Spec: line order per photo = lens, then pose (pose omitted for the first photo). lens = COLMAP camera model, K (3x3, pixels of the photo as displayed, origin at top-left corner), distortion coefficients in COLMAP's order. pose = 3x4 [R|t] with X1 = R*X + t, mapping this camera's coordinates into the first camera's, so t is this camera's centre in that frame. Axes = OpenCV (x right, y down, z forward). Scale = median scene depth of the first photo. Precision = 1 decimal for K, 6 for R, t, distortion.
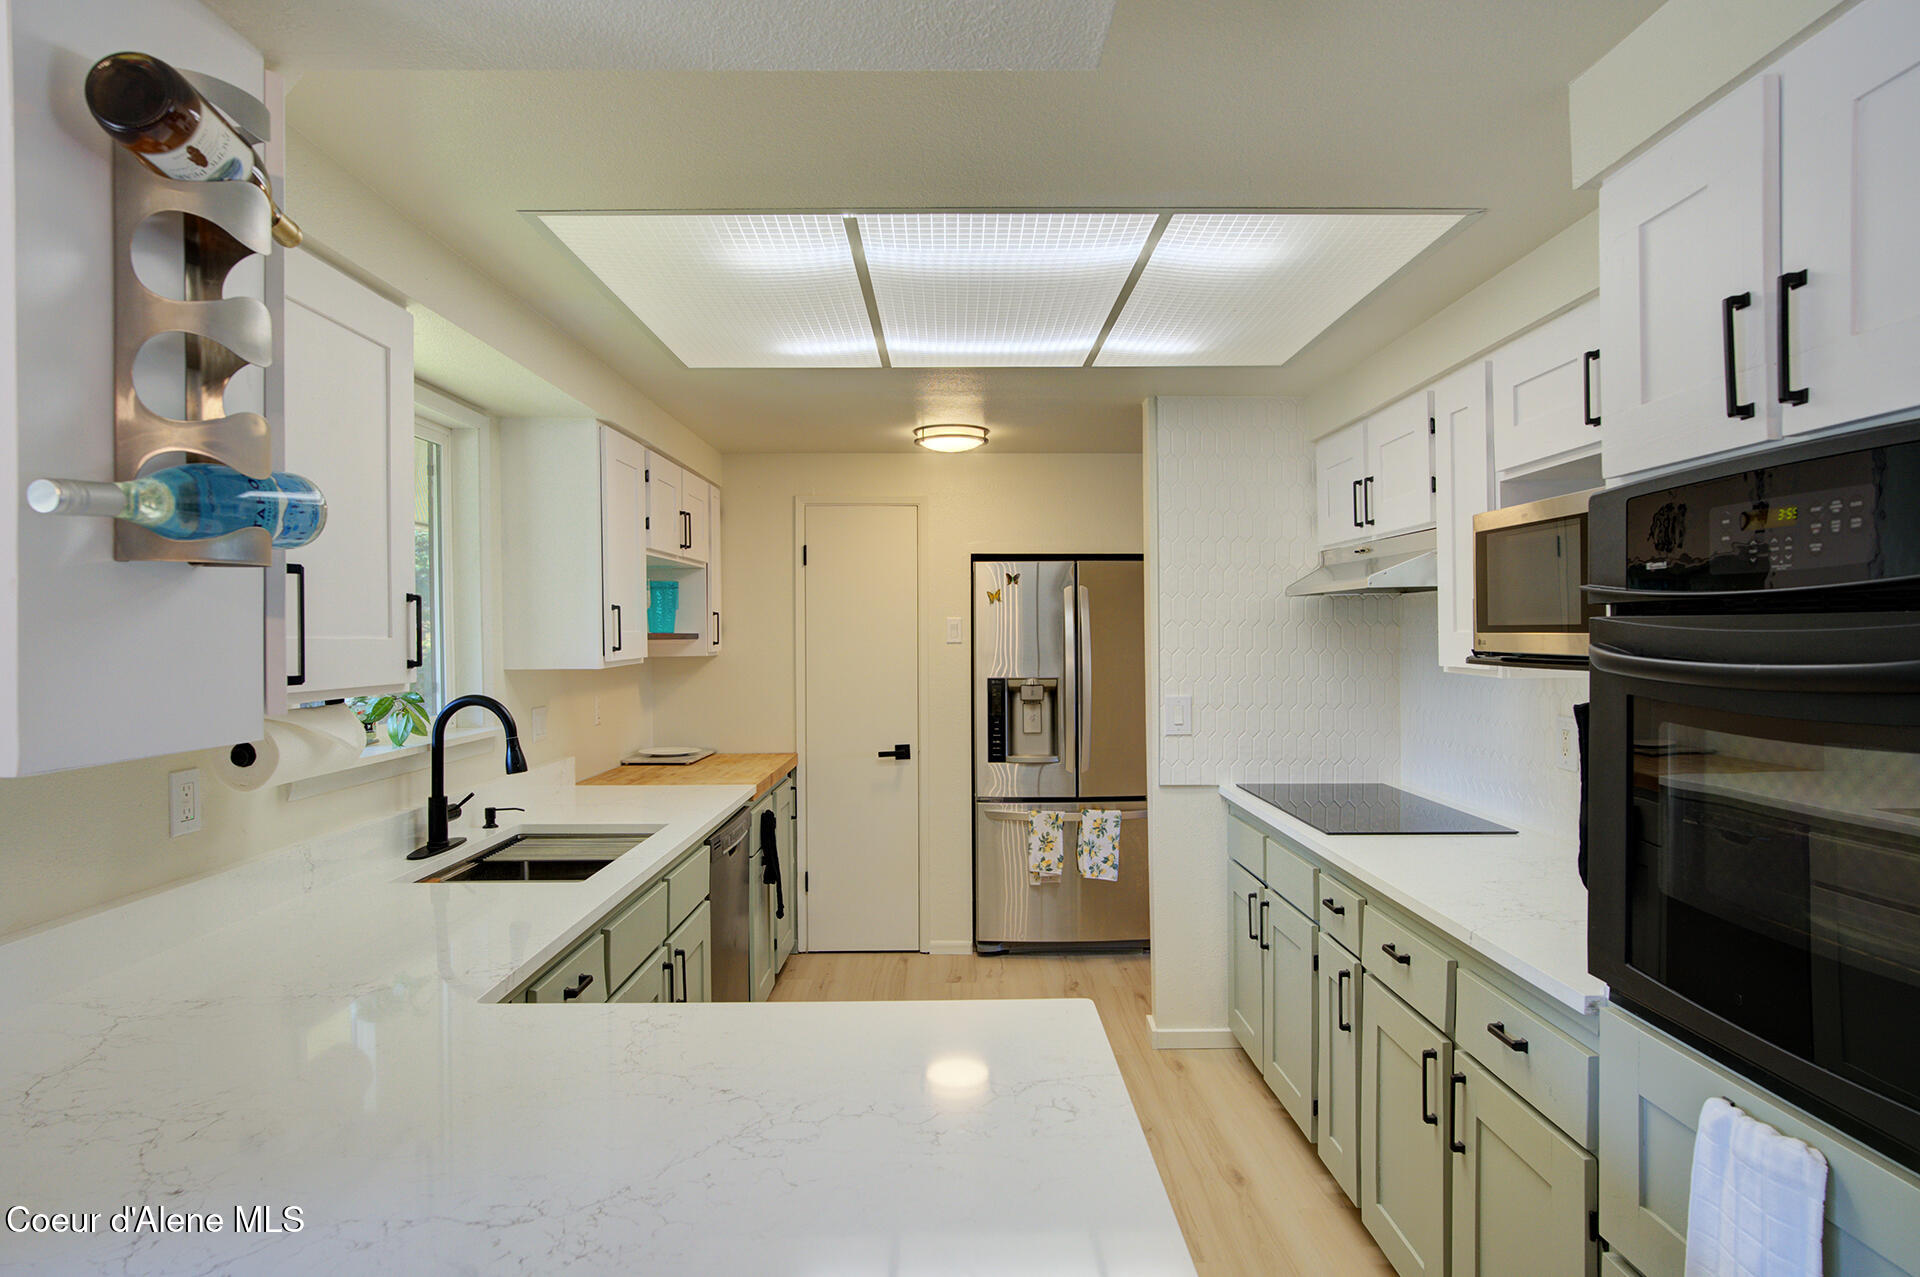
lens RADIAL K [[1109.9, 0, 953.0], [0, 1109.9, 645.1], [0, 0, 1]] dist [-0.002039, 0.000761]
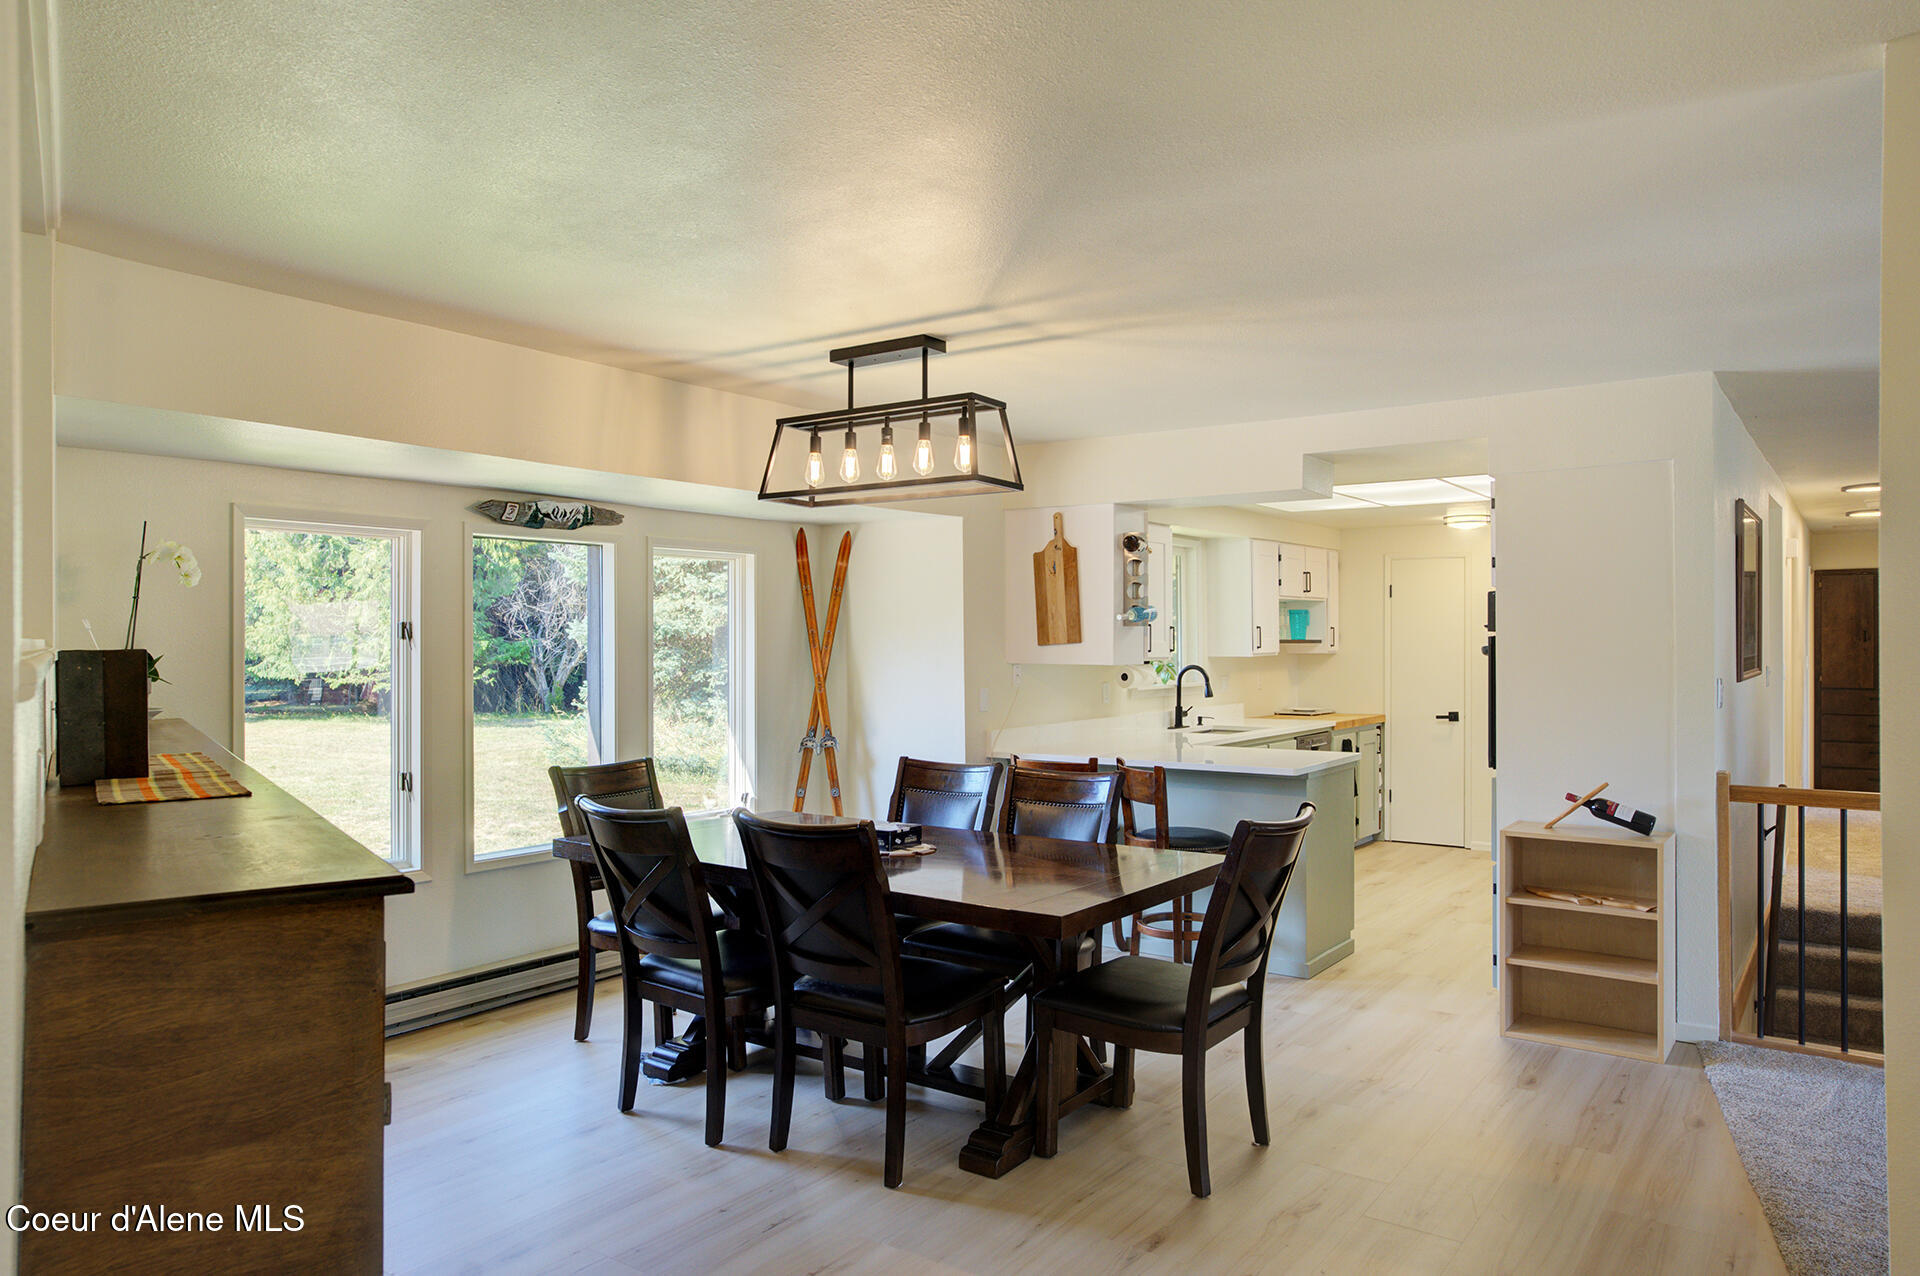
lens RADIAL K [[1309.7, 0, 954.4], [0, 1309.7, 643.0], [0, 0, 1]] dist [0.002892, 0.000203]
pose [[0.825827, 0.006250, -0.563888, 0.729199], [-0.009360, 0.999953, -0.002625, 0.008353], [0.563845, 0.007446, 0.825847, -1.609497]]
